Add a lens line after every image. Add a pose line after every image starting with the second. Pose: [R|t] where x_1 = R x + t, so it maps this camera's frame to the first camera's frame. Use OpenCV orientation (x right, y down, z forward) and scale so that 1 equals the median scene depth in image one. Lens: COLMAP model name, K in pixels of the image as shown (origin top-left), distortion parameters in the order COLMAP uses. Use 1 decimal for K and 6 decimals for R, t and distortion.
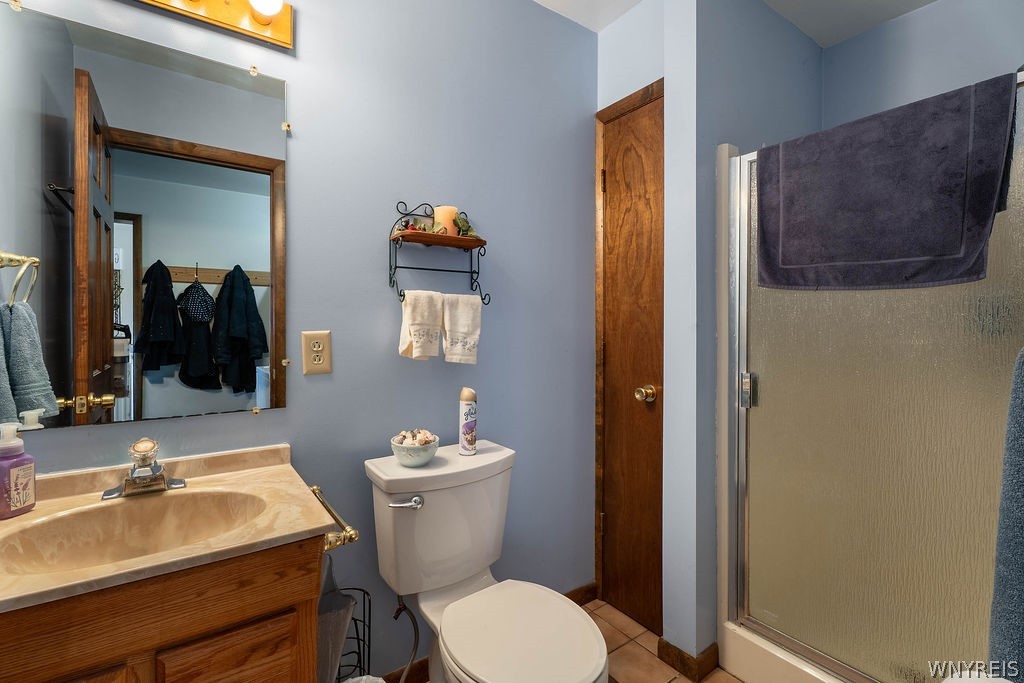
lens RADIAL K [[463.4, 0, 514.4], [0, 463.4, 324.4], [0, 0, 1]] dist [-0.025634, 0.000238]
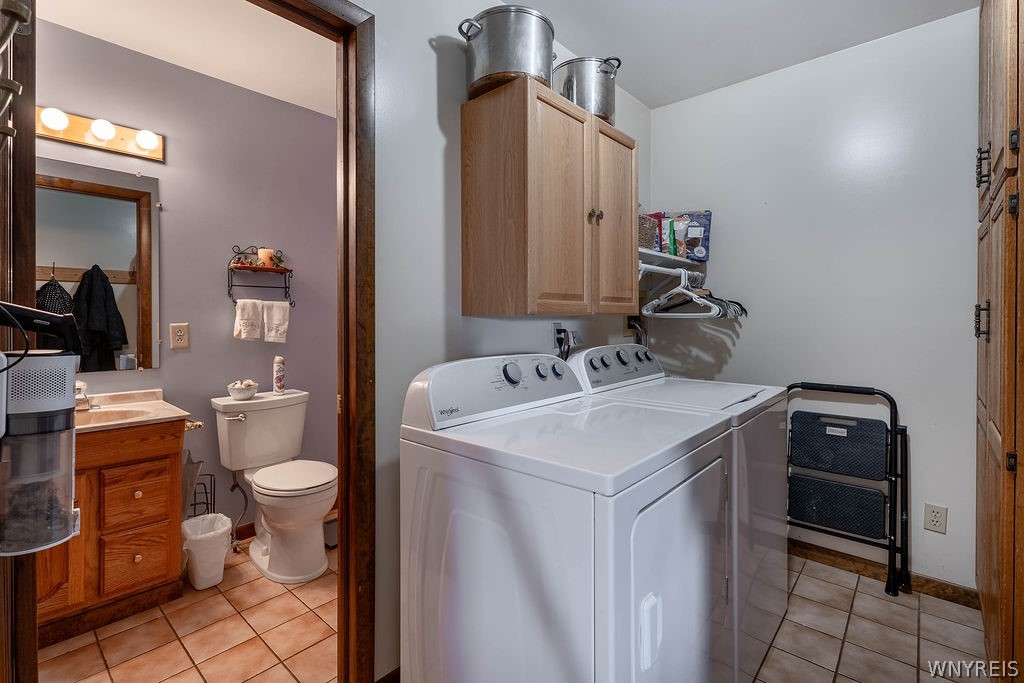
lens RADIAL K [[463.4, 0, 514.4], [0, 463.4, 324.4], [0, 0, 1]] dist [-0.025634, 0.000238]
pose [[0.972668, -0.001379, 0.232198, 0.352683], [-0.001279, 0.999935, 0.011295, -0.001561], [-0.232198, -0.011284, 0.972603, -0.856940]]
